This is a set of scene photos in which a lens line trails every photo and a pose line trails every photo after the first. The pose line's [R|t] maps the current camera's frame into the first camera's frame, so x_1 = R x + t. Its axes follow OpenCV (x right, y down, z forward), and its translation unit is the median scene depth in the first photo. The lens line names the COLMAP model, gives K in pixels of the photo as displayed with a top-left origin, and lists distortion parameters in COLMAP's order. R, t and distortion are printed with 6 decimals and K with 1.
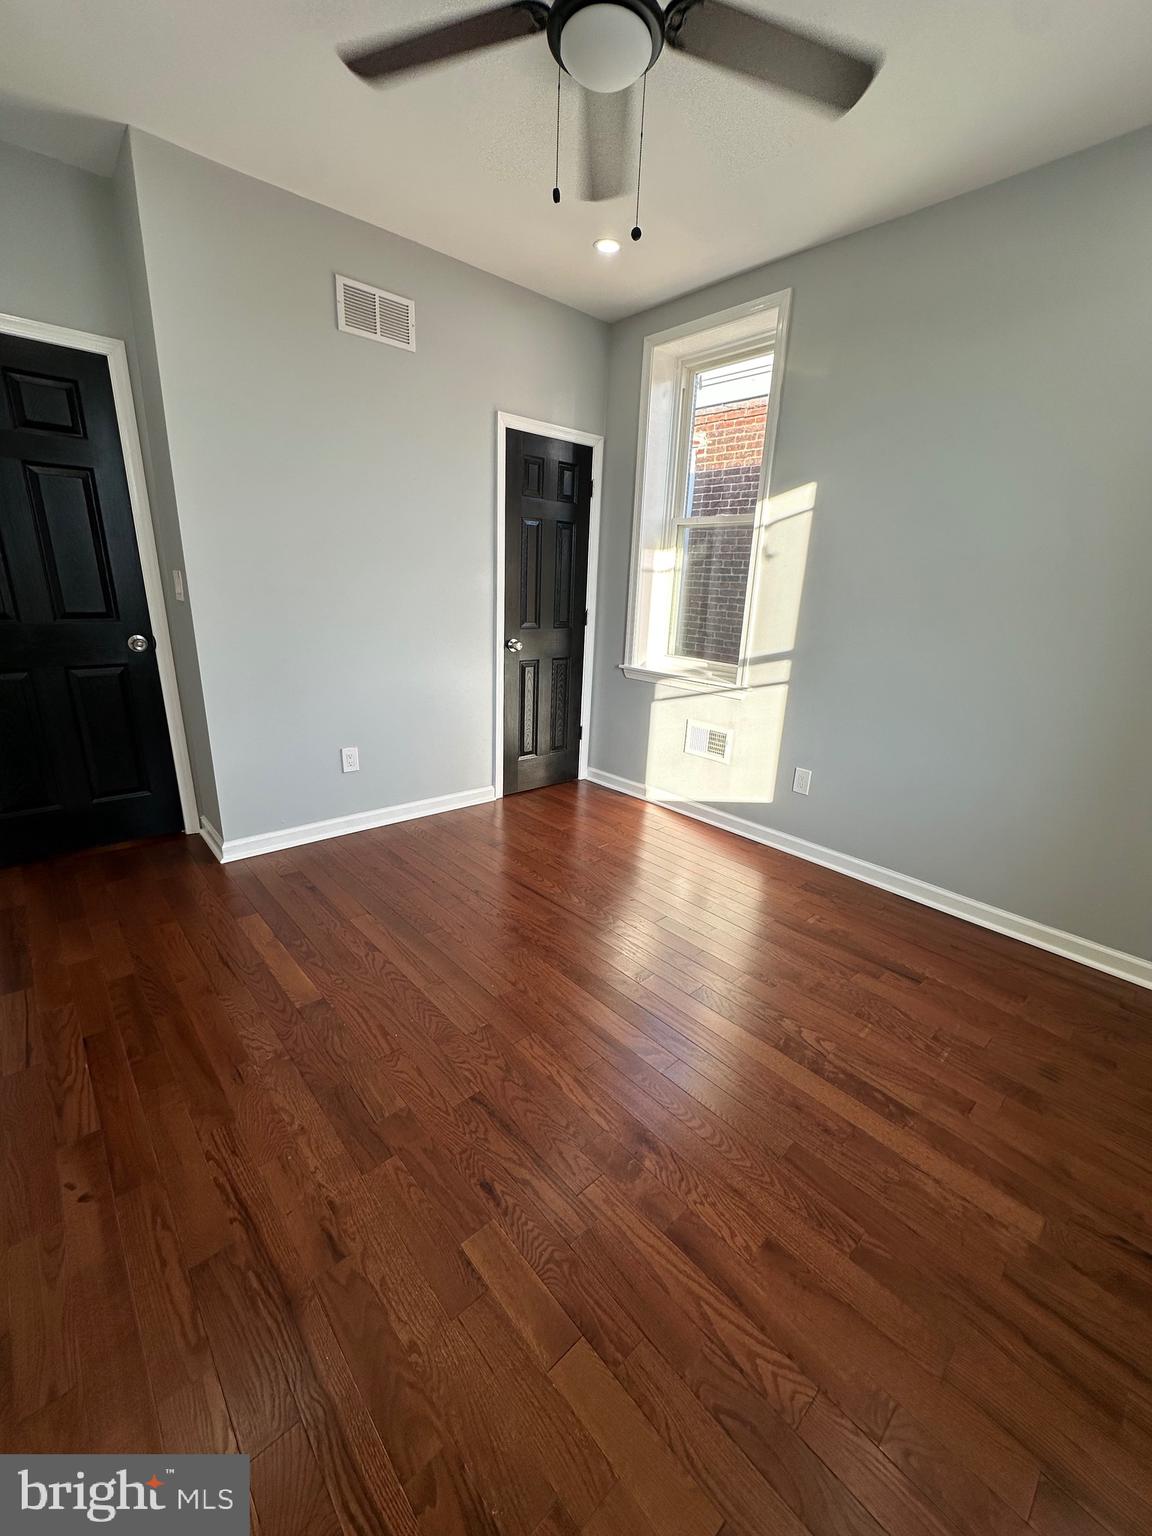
lens RADIAL K [[611.6, 0, 581.7], [0, 611.6, 770.3], [0, 0, 1]] dist [-0.004195, 0.000816]
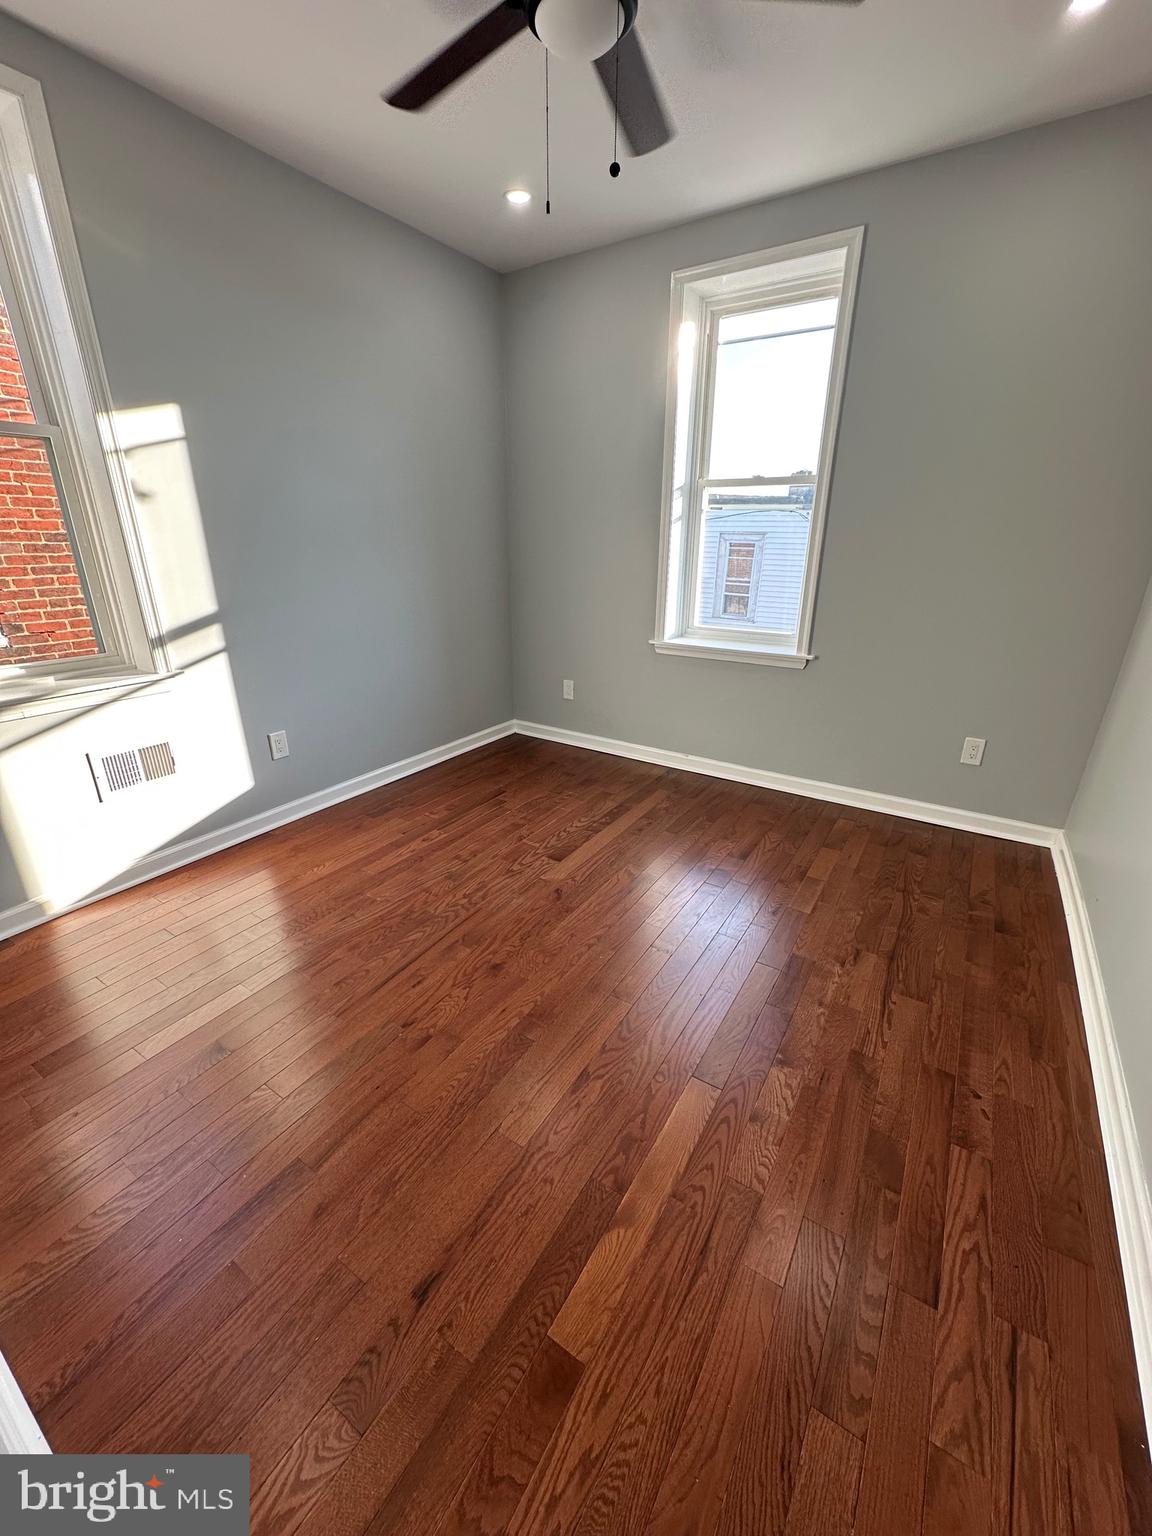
lens RADIAL K [[611.6, 0, 574.1], [0, 611.6, 770.7], [0, 0, 1]] dist [-0.004195, 0.000816]
pose [[-0.248106, -0.391637, 0.886038, -0.866391], [0.271496, 0.849871, 0.451674, -0.359906], [-0.929911, 0.352618, -0.104530, 0.989288]]
